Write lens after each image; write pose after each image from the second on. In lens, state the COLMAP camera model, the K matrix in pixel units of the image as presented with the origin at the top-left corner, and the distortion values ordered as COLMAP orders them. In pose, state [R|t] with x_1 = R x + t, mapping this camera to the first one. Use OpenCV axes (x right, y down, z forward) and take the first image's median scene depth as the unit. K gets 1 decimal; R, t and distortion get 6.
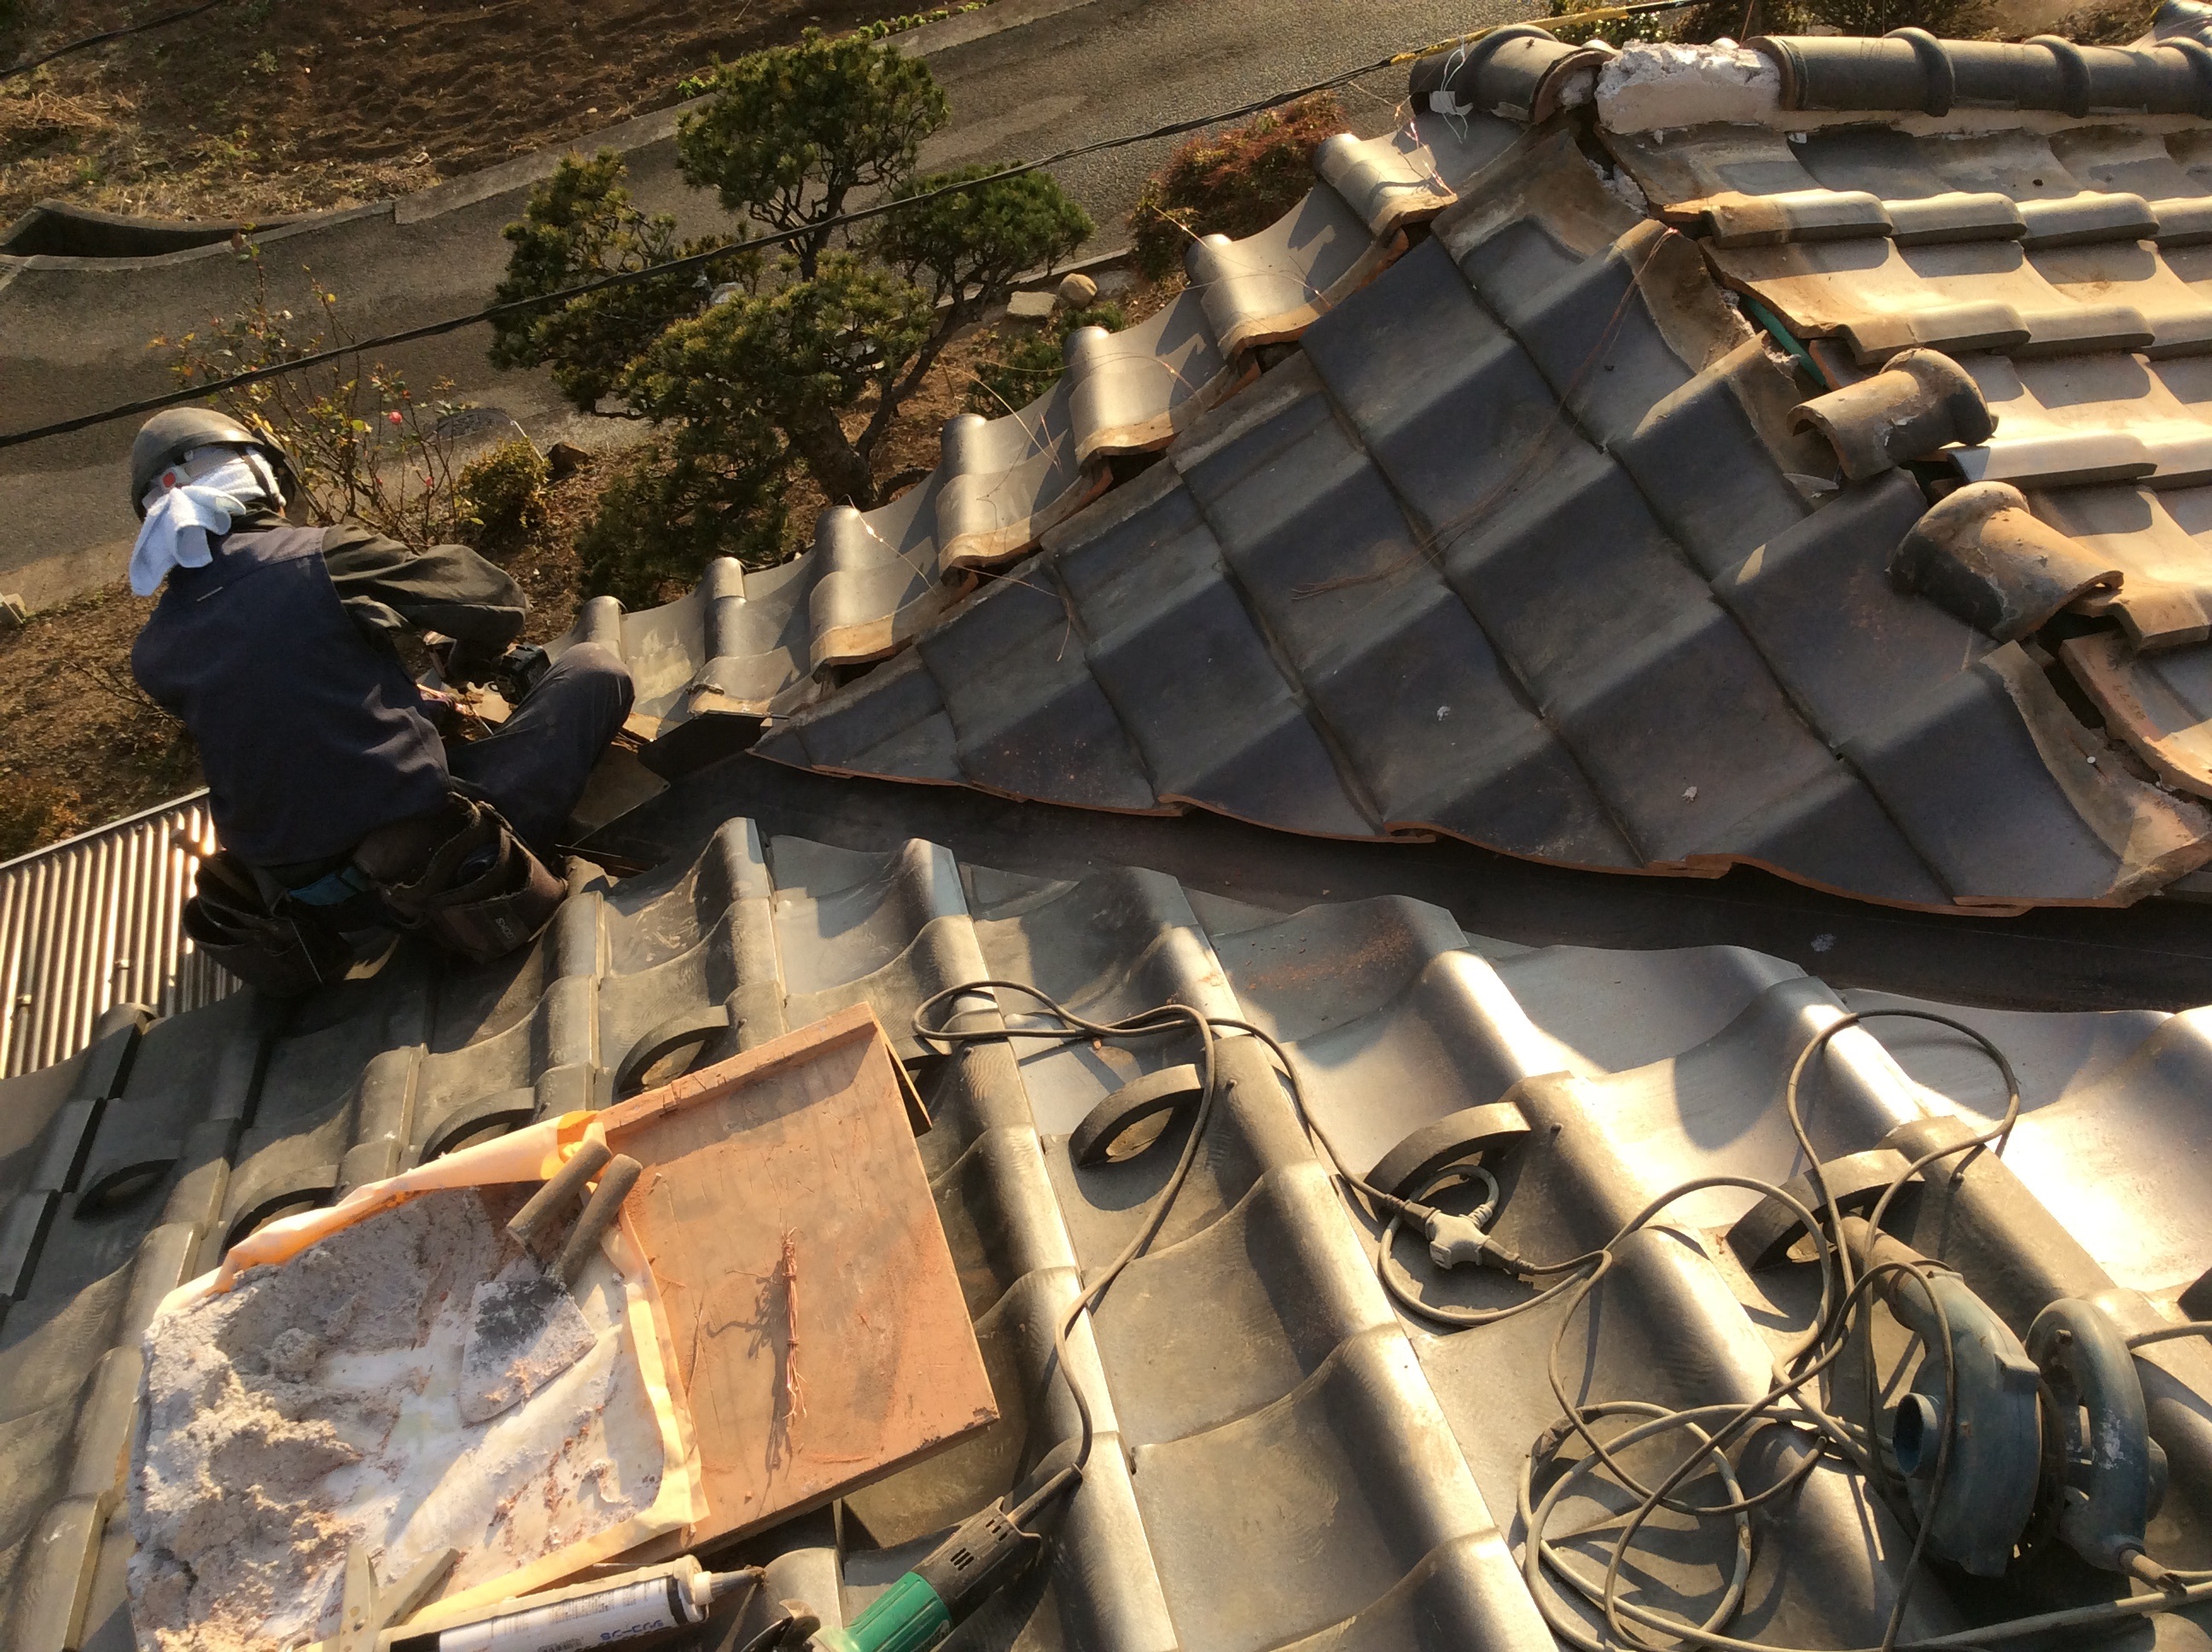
lens RADIAL K [[2016.4, 0, 1111.2], [0, 2016.4, 818.5], [0, 0, 1]] dist [0.108296, -0.205669]
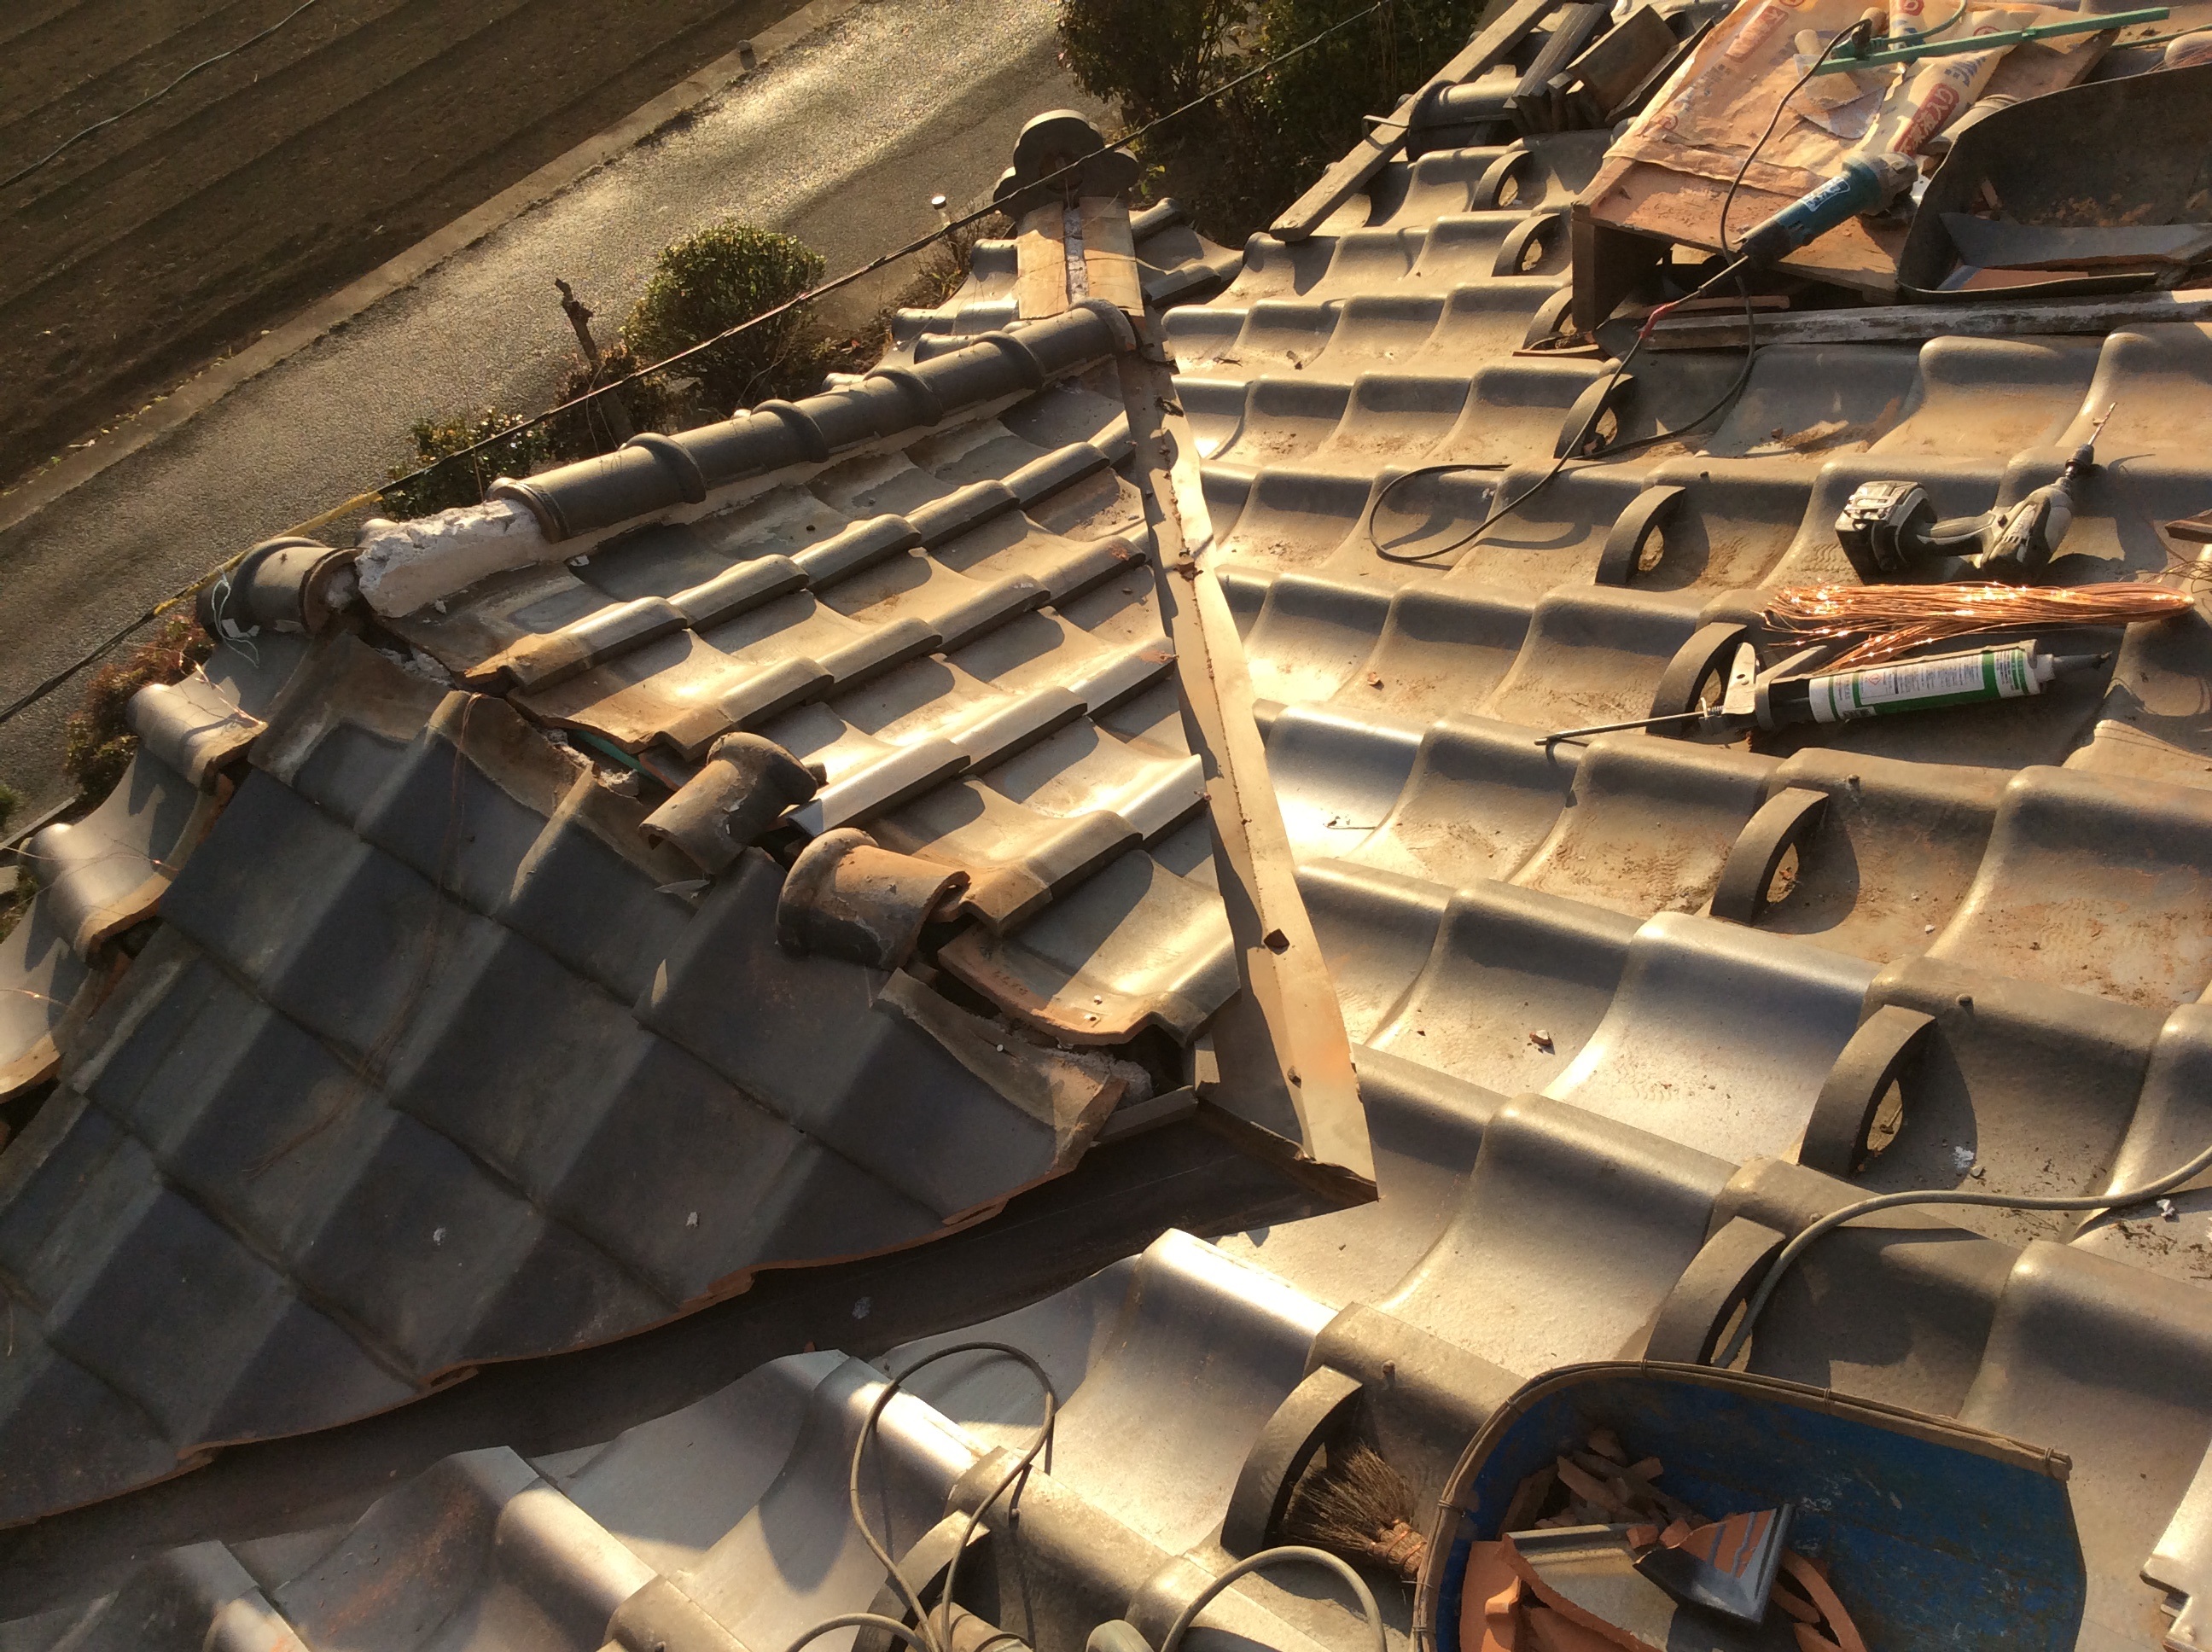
lens RADIAL K [[2009.2, 0, 1092.3], [0, 2009.2, 813.2], [0, 0, 1]] dist [0.163305, -0.344668]
pose [[0.851634, -0.359397, 0.381514, 0.129906], [0.416100, 0.906207, -0.075166, -0.032502], [-0.318716, 0.222762, 0.921302, -0.012920]]
